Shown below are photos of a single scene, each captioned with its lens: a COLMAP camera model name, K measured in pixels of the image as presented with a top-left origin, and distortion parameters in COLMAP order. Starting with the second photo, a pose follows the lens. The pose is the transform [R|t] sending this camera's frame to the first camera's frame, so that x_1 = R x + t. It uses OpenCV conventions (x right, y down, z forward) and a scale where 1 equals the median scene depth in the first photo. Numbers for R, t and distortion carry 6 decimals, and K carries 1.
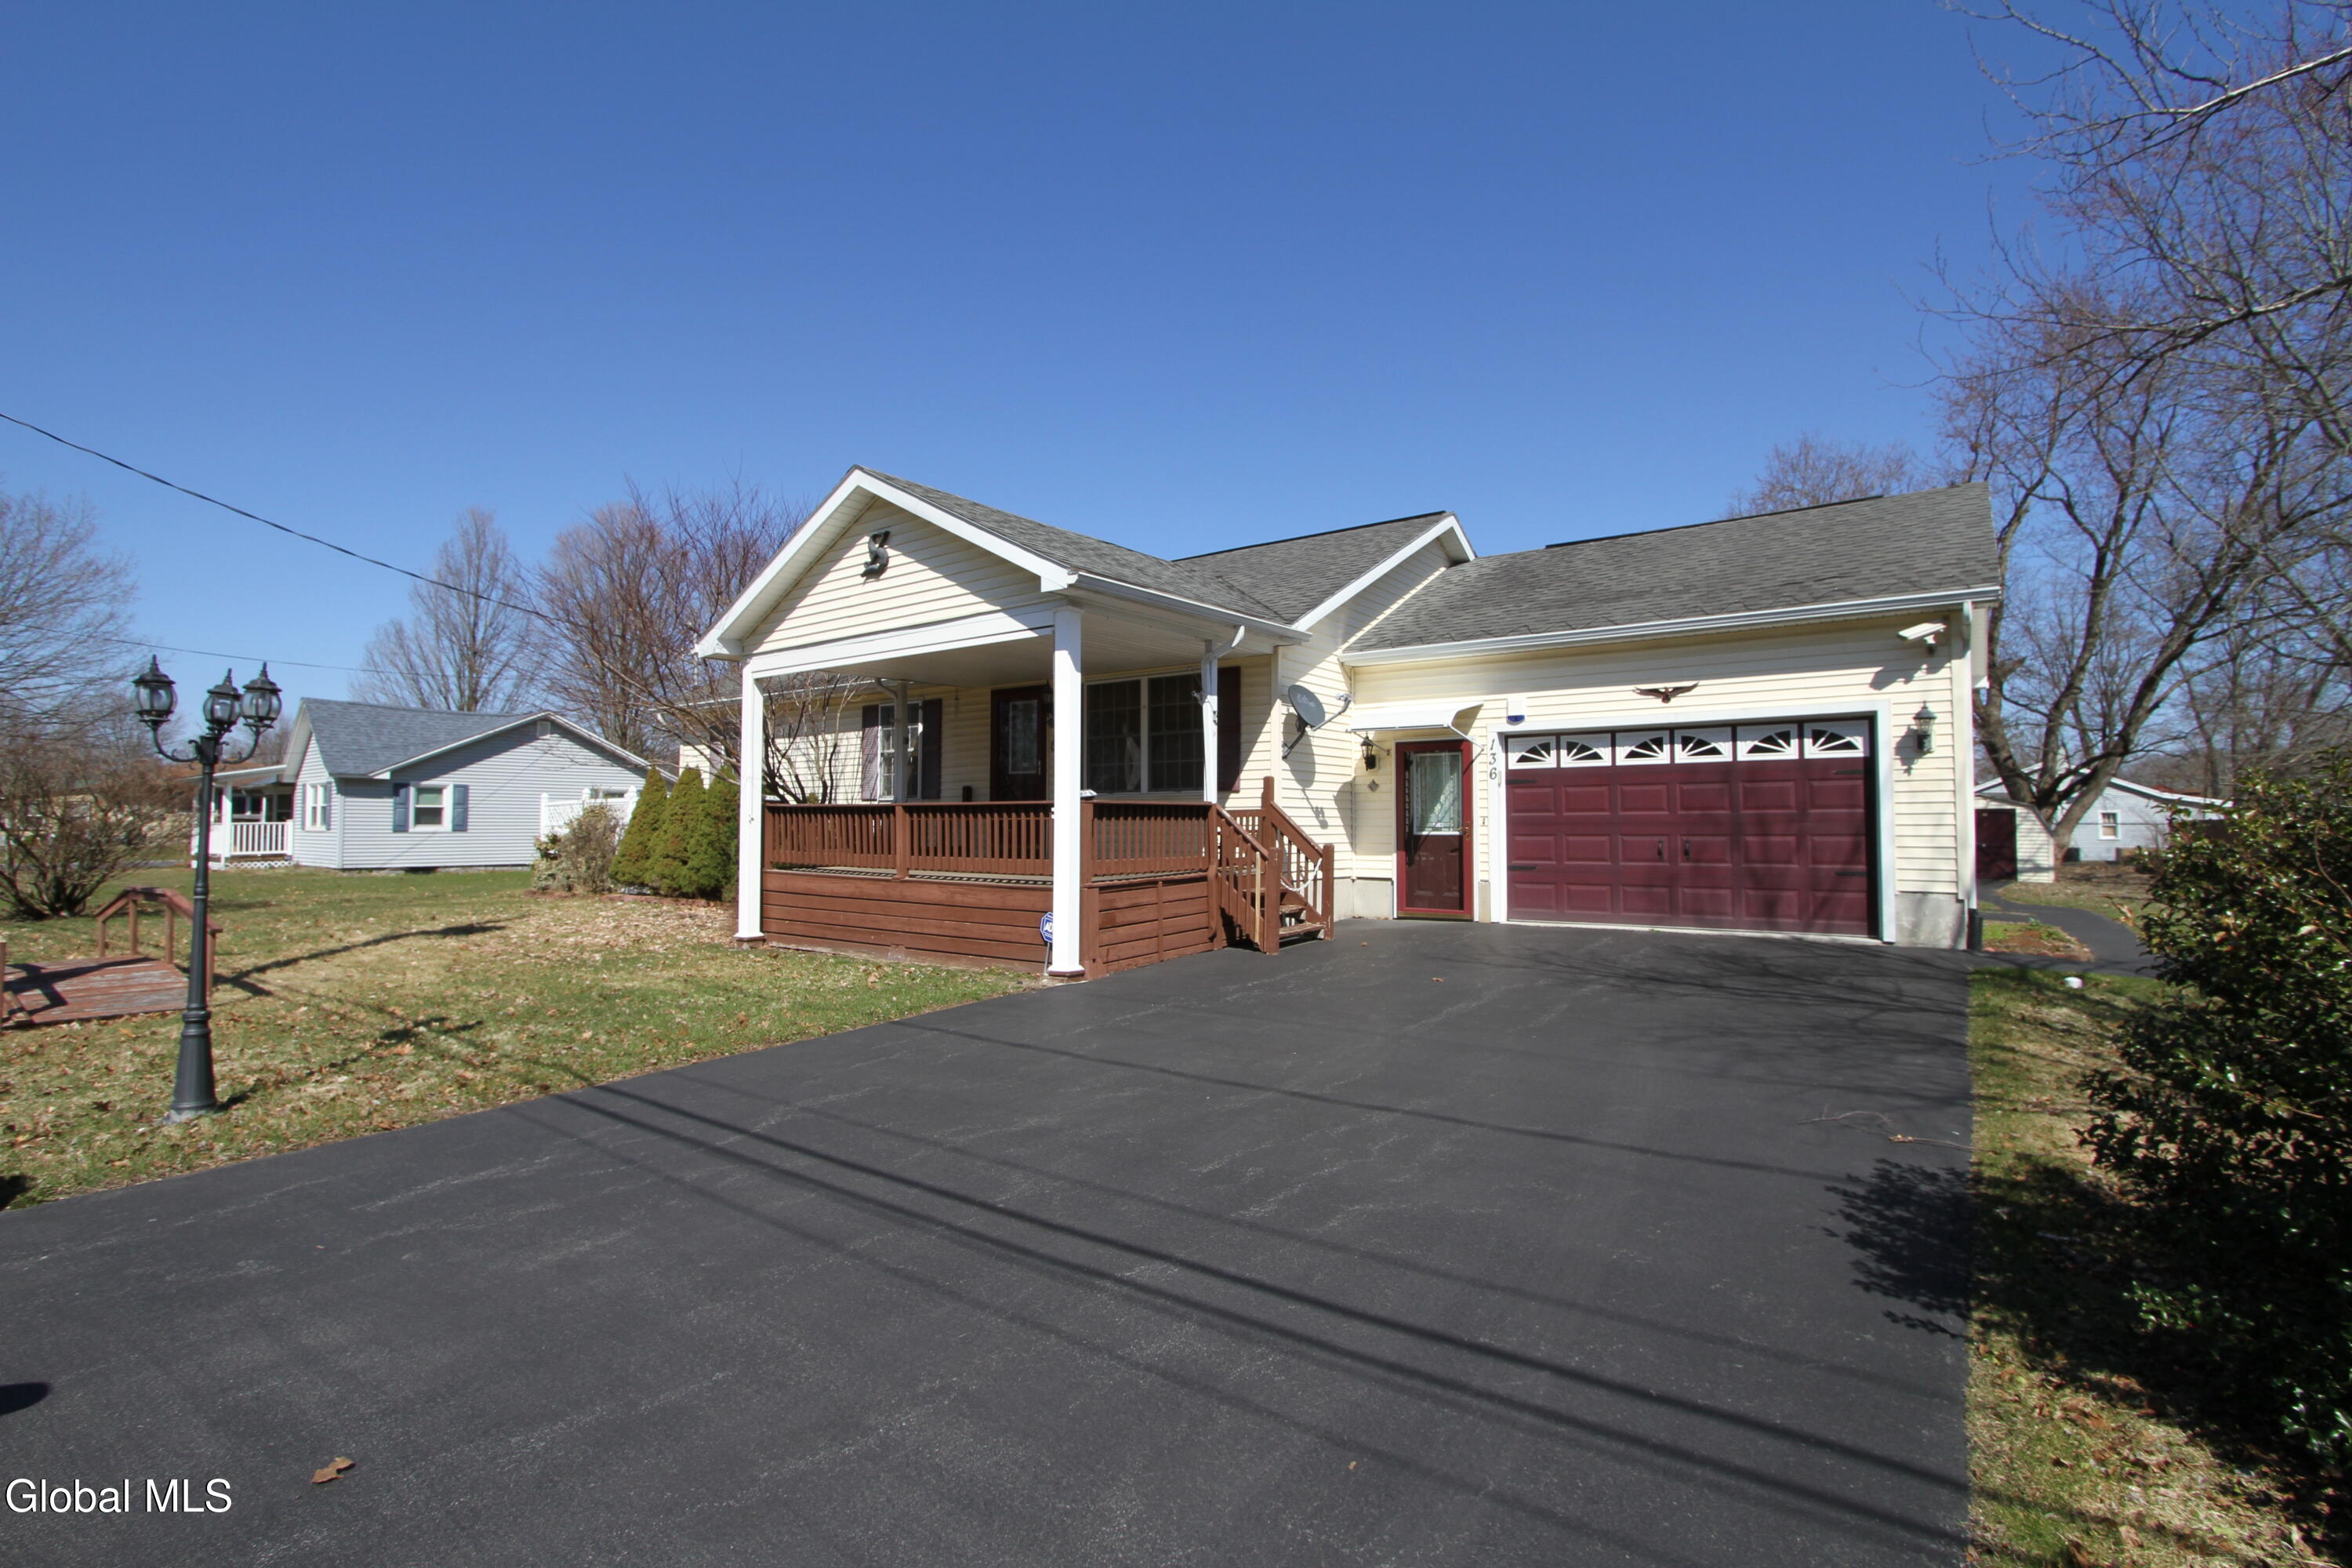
lens RADIAL K [[1085.4, 0, 1174.5], [0, 1085.4, 787.2], [0, 0, 1]] dist [-0.023953, 0.004402]
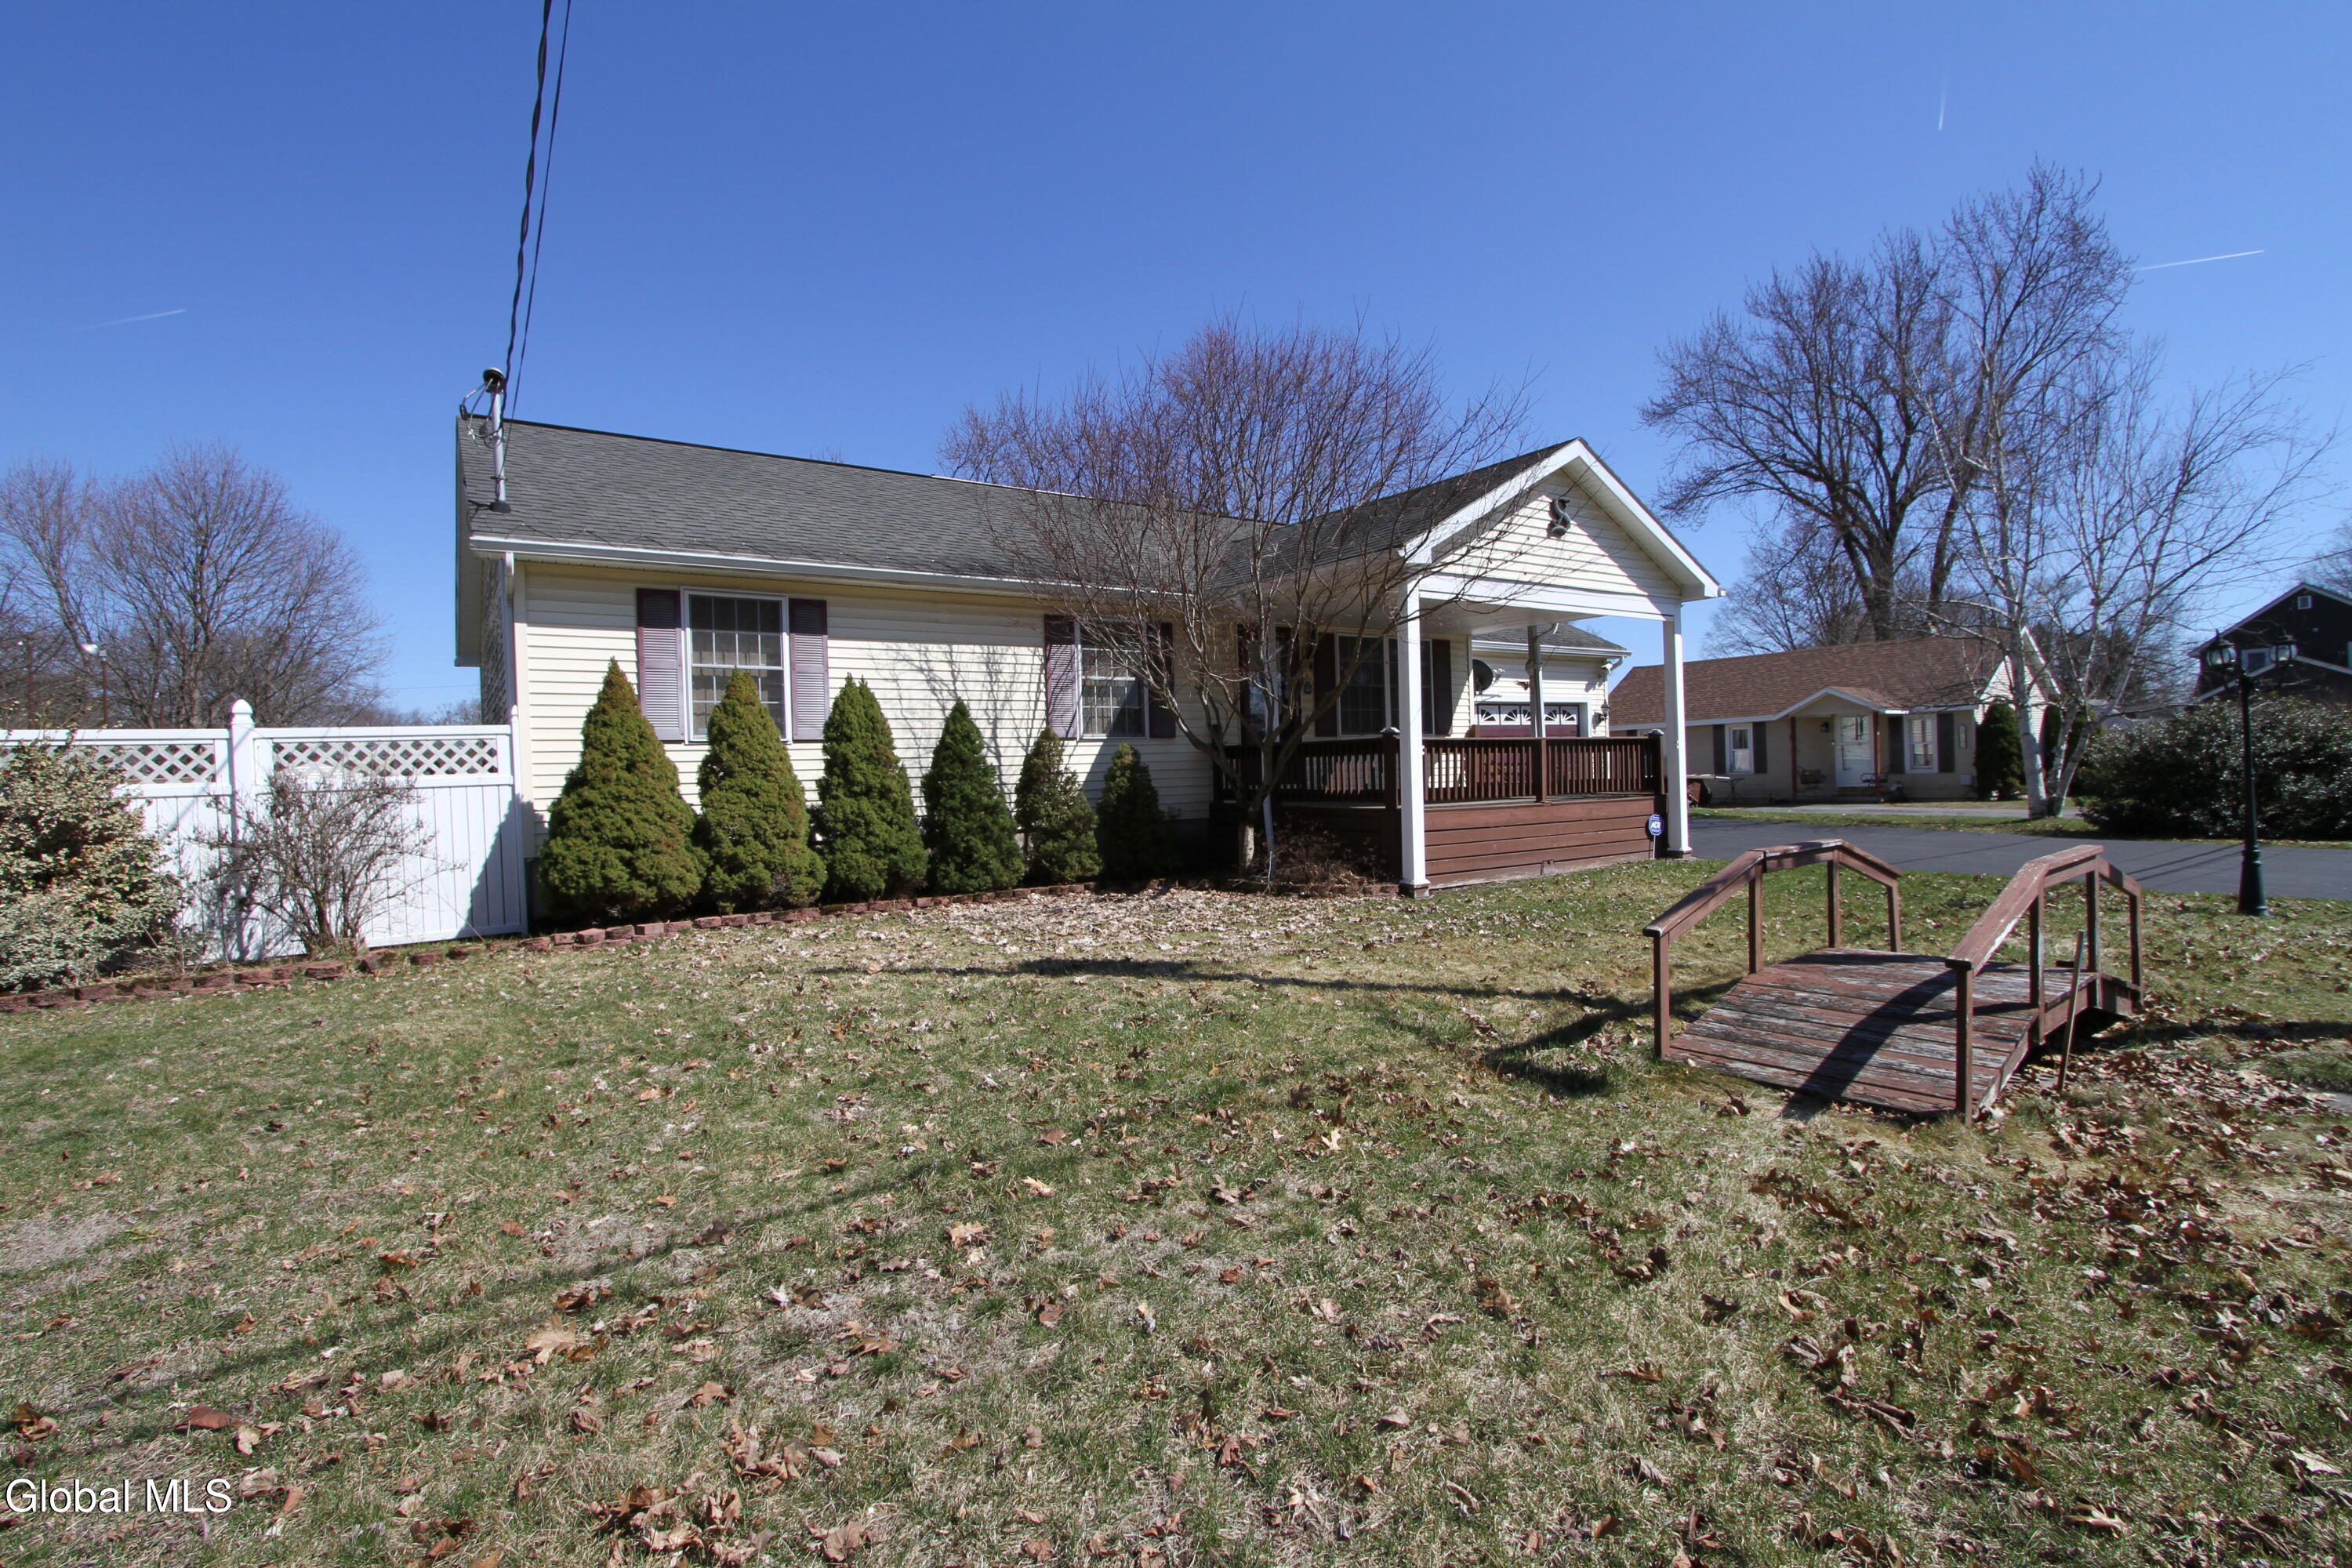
lens RADIAL K [[1085.4, 0, 1174.2], [0, 1085.4, 782.6], [0, 0, 1]] dist [-0.023953, 0.004402]
pose [[0.323147, -0.017544, 0.946186, -1.239684], [-0.000351, 0.999826, 0.018659, 0.035708], [-0.946349, -0.006362, 0.323084, 0.845938]]
